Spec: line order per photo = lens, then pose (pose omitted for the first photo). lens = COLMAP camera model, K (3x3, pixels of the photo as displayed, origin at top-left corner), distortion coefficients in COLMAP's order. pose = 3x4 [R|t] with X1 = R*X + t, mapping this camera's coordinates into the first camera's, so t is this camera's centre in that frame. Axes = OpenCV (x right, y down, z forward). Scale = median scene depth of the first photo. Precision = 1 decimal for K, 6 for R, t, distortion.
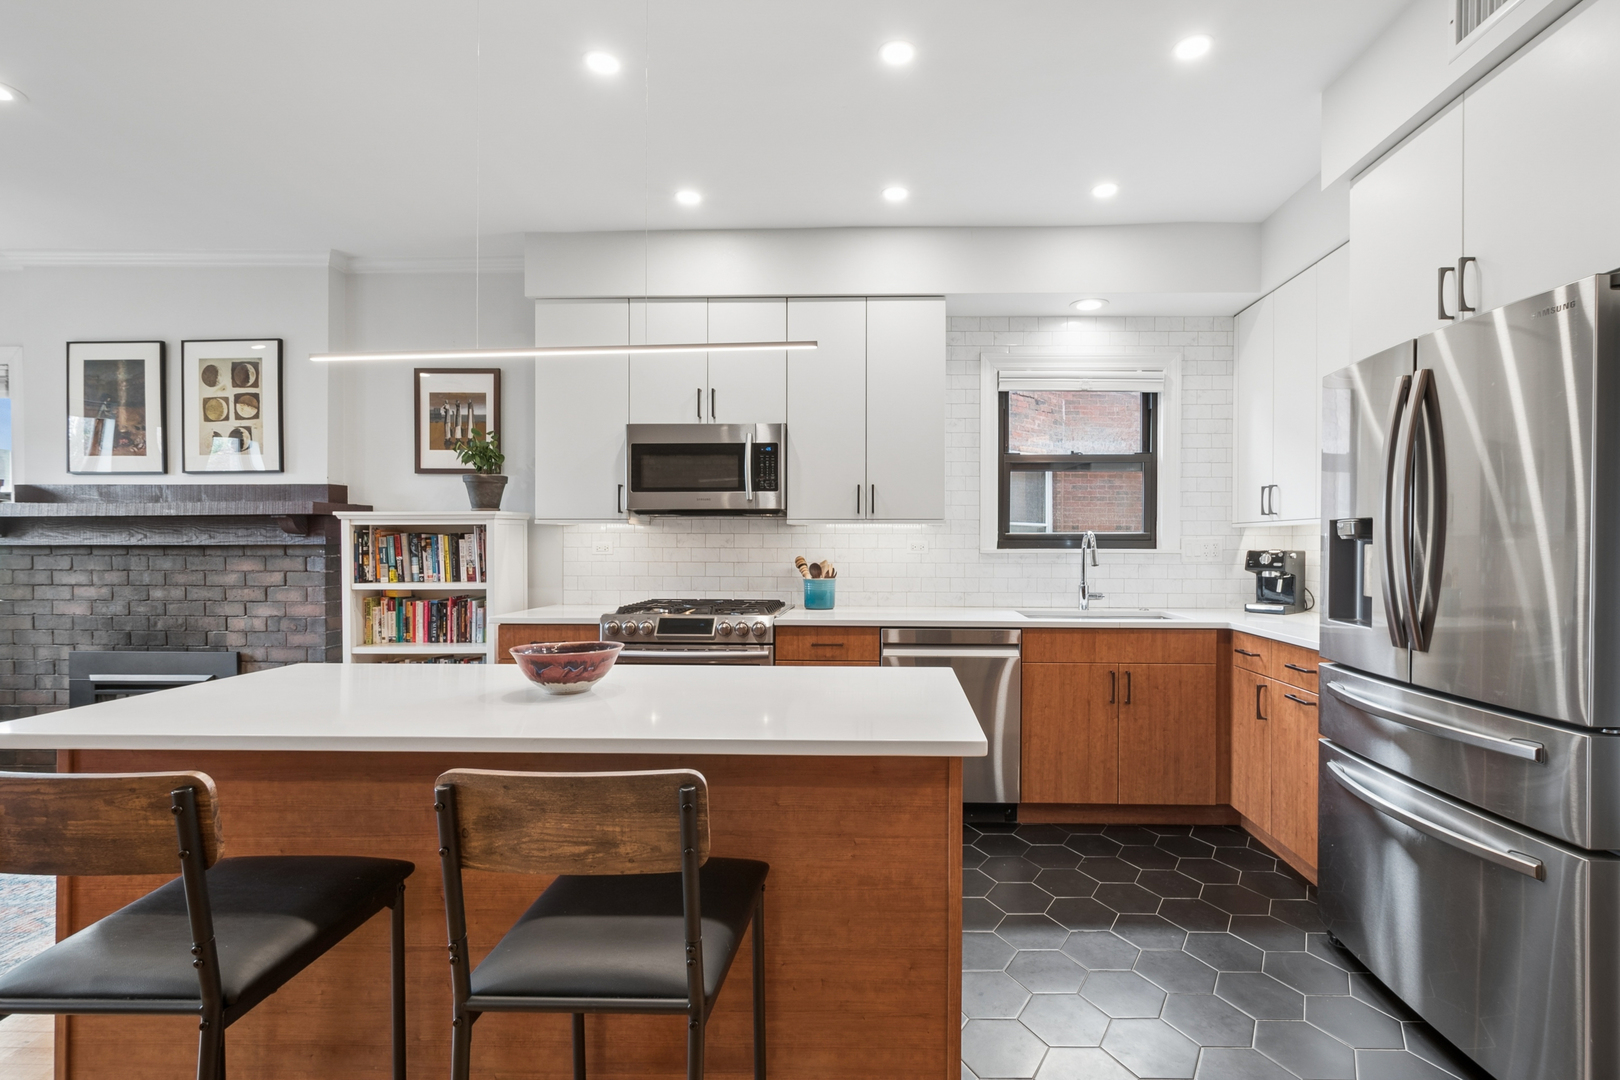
lens RADIAL K [[736.3, 0, 877.7], [0, 736.3, 544.5], [0, 0, 1]] dist [0.003627, -0.000093]
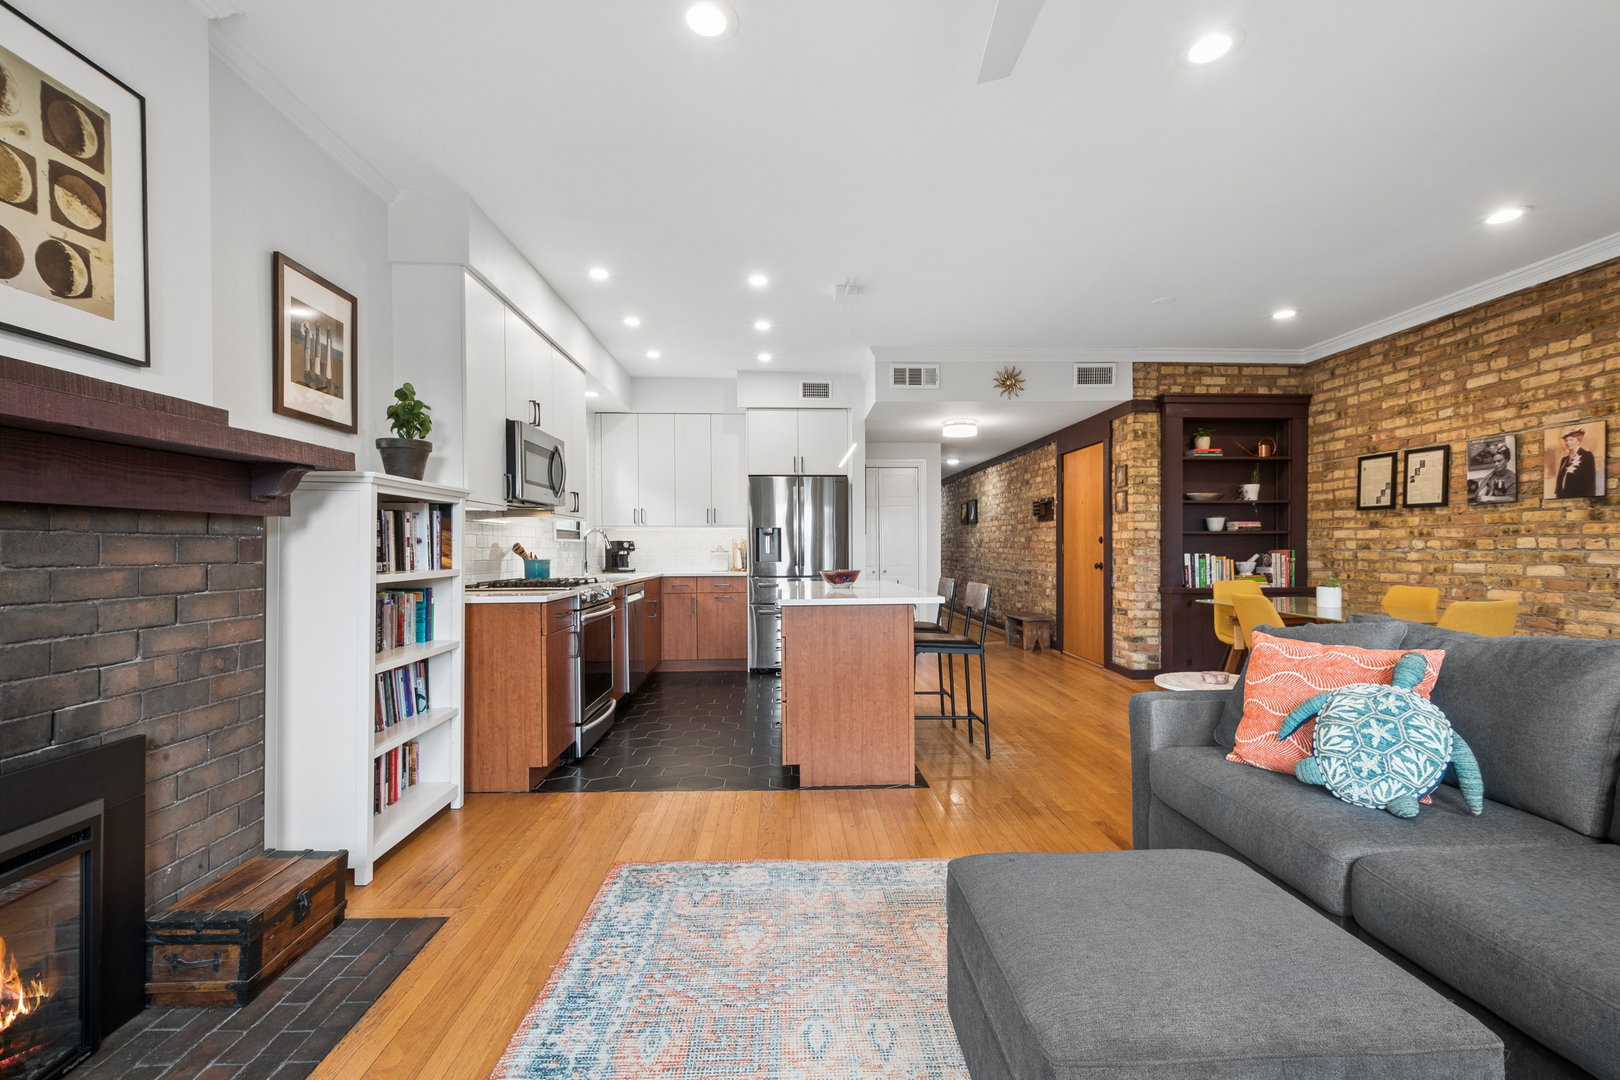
lens RADIAL K [[709.2, 0, 828.1], [0, 709.2, 555.2], [0, 0, 1]] dist [0.001747, 0.000523]
pose [[-0.085665, -0.011484, 0.996258, -1.362018], [0.006631, 0.999905, 0.012096, 0.027206], [-0.996302, 0.007642, -0.085581, 0.597235]]
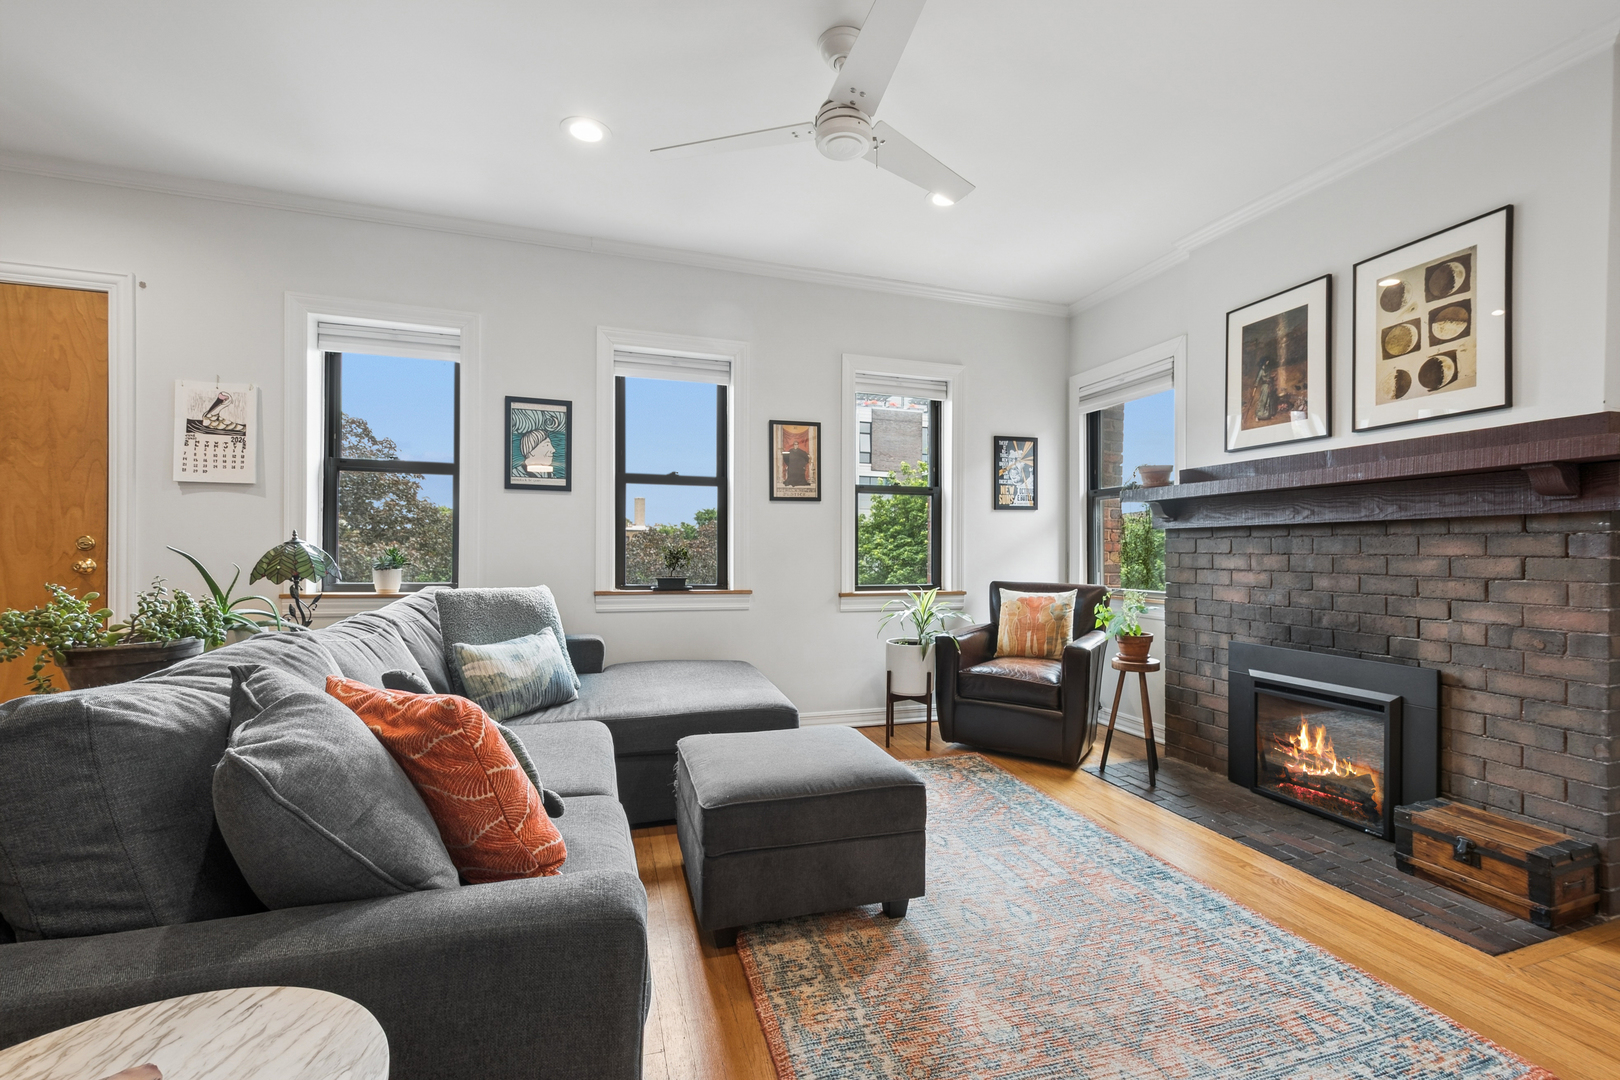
lens RADIAL K [[704.3, 0, 821.1], [0, 704.3, 557.7], [0, 0, 1]] dist [0.003159, -0.000071]
pose [[0.334913, 0.008926, -0.942207, -0.428862], [-0.009088, 0.999939, 0.006243, 0.039233], [0.942205, 0.006472, 0.334973, 0.216338]]
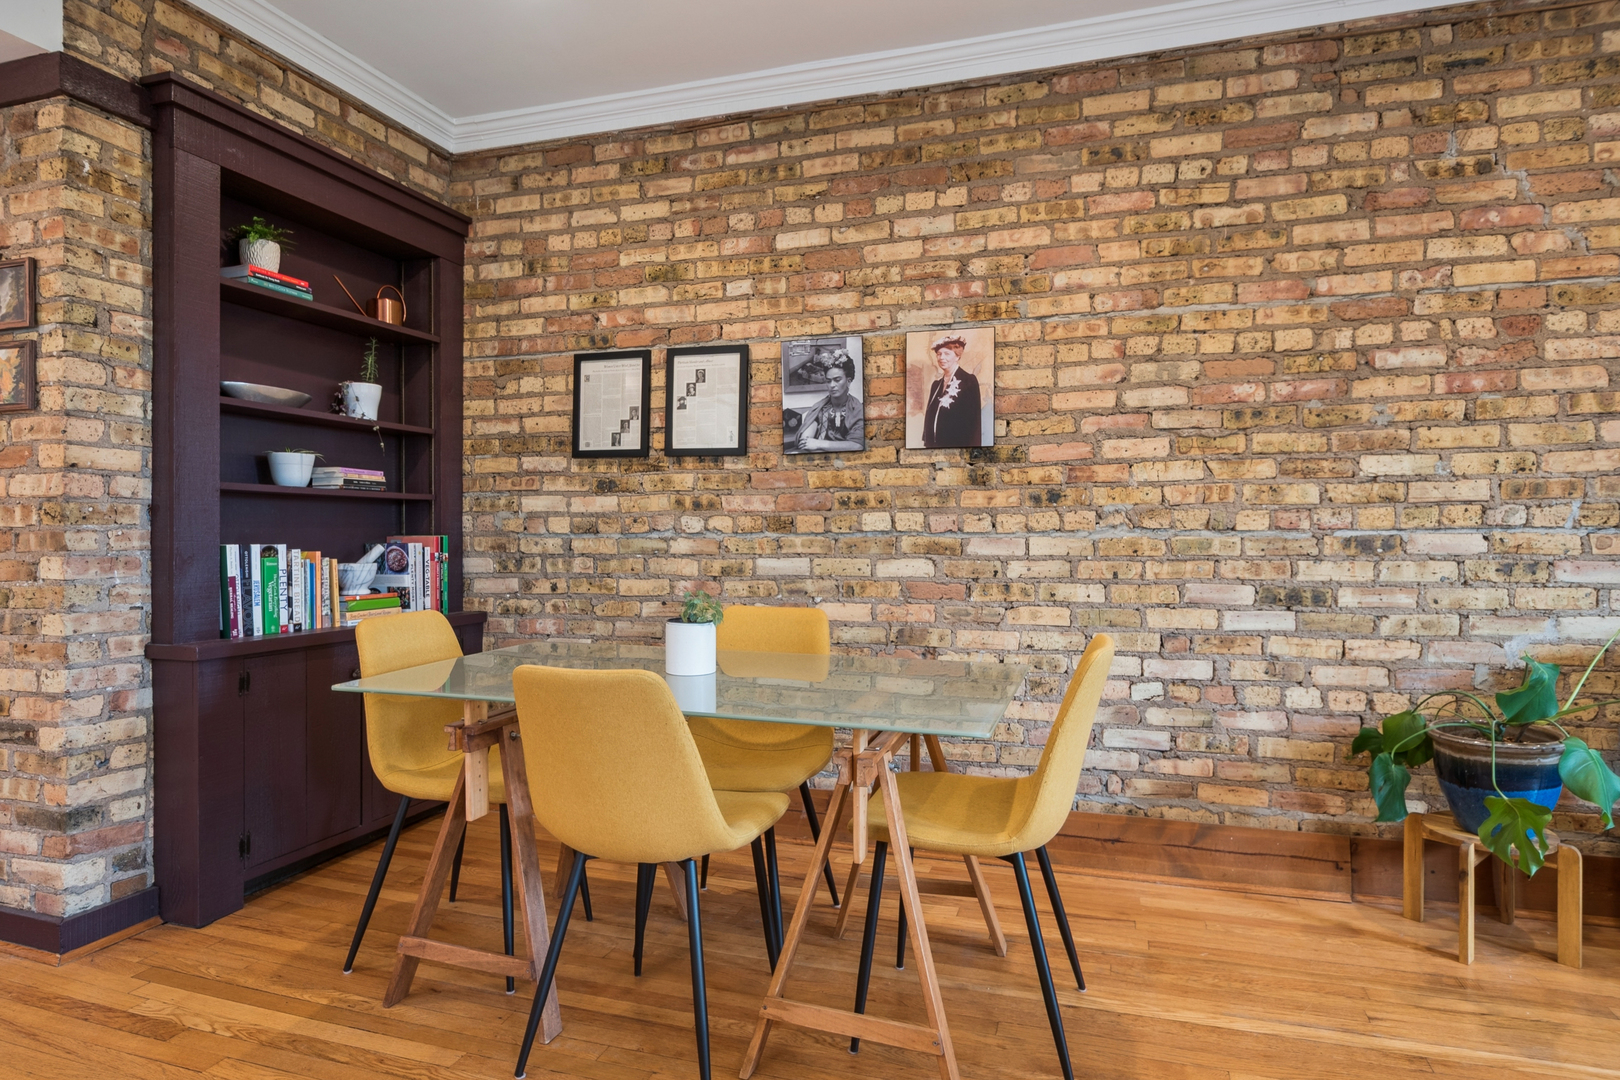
lens RADIAL K [[929.1, 0, 817.4], [0, 929.1, 532.9], [0, 0, 1]] dist [-0.005318, -0.001879]
pose [[-0.957414, 0.000811, 0.288719, -0.529764], [0.000525, 0.999999, -0.001069, 0.040098], [-0.288720, -0.000872, -0.957413, 0.247278]]
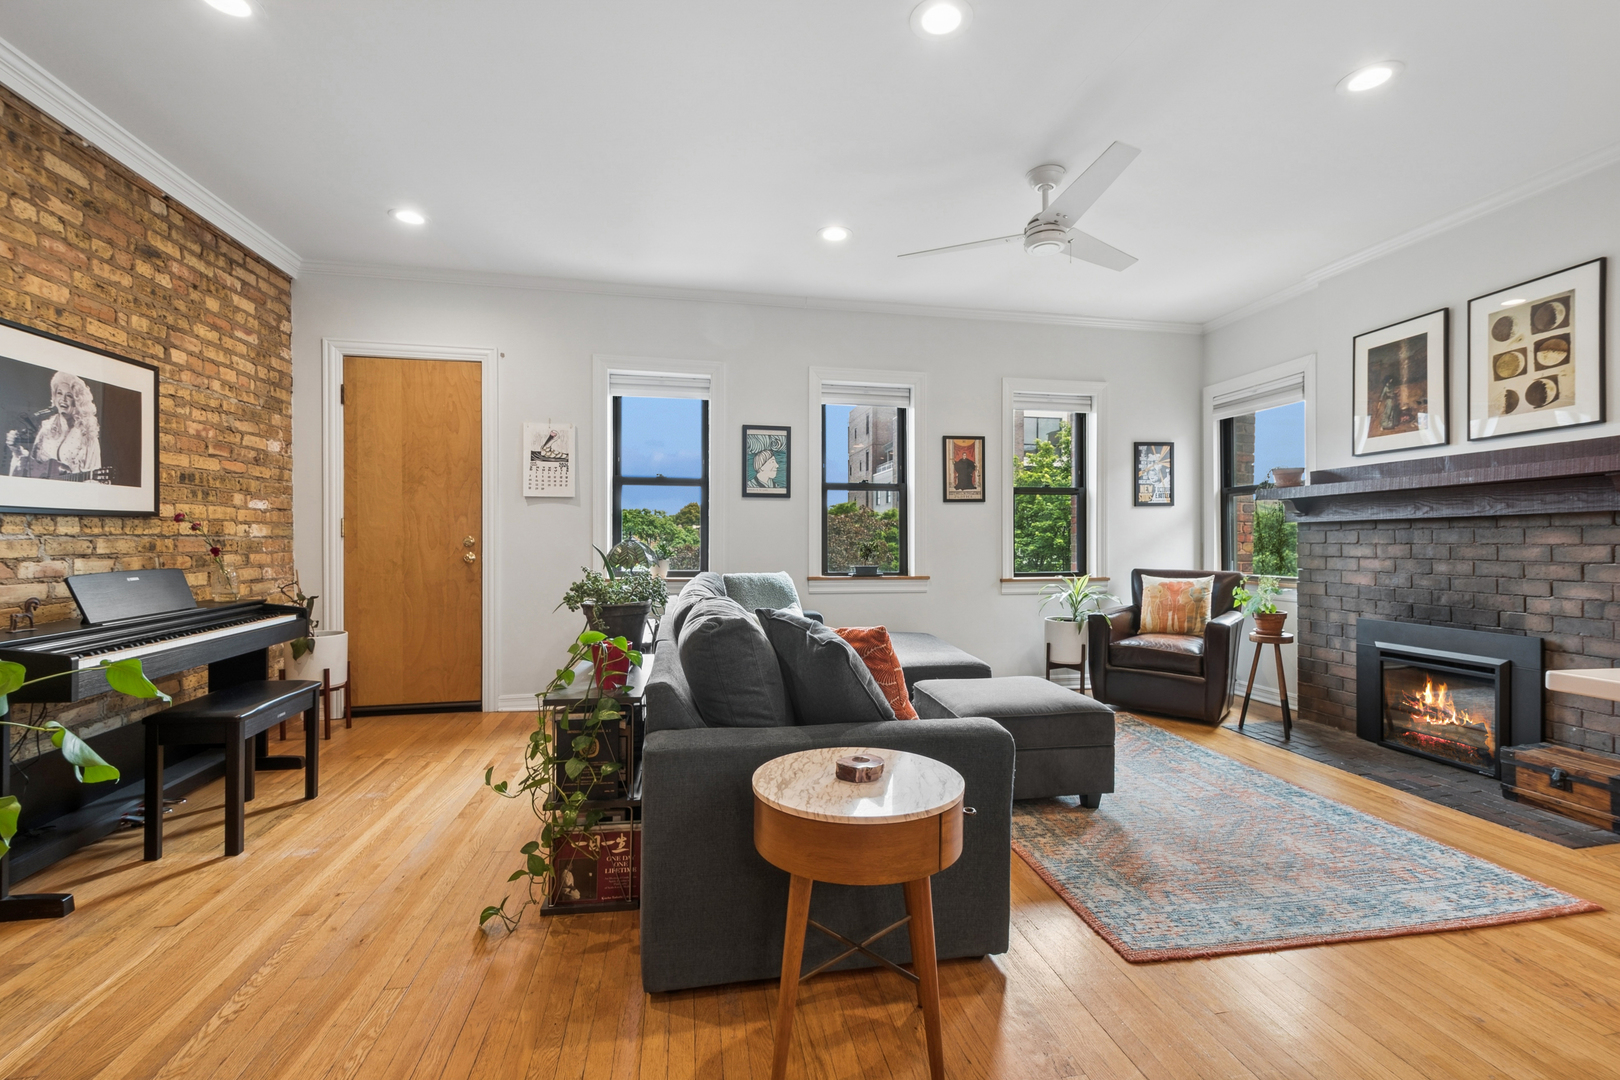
lens RADIAL K [[707.8, 0, 820.0], [0, 707.8, 550.4], [0, 0, 1]] dist [0.001062, 0.000617]
pose [[0.208171, 0.007896, -0.978061, -0.232552], [-0.002889, 0.999968, 0.007458, 0.039551], [0.978088, 0.001273, 0.208187, 0.002236]]
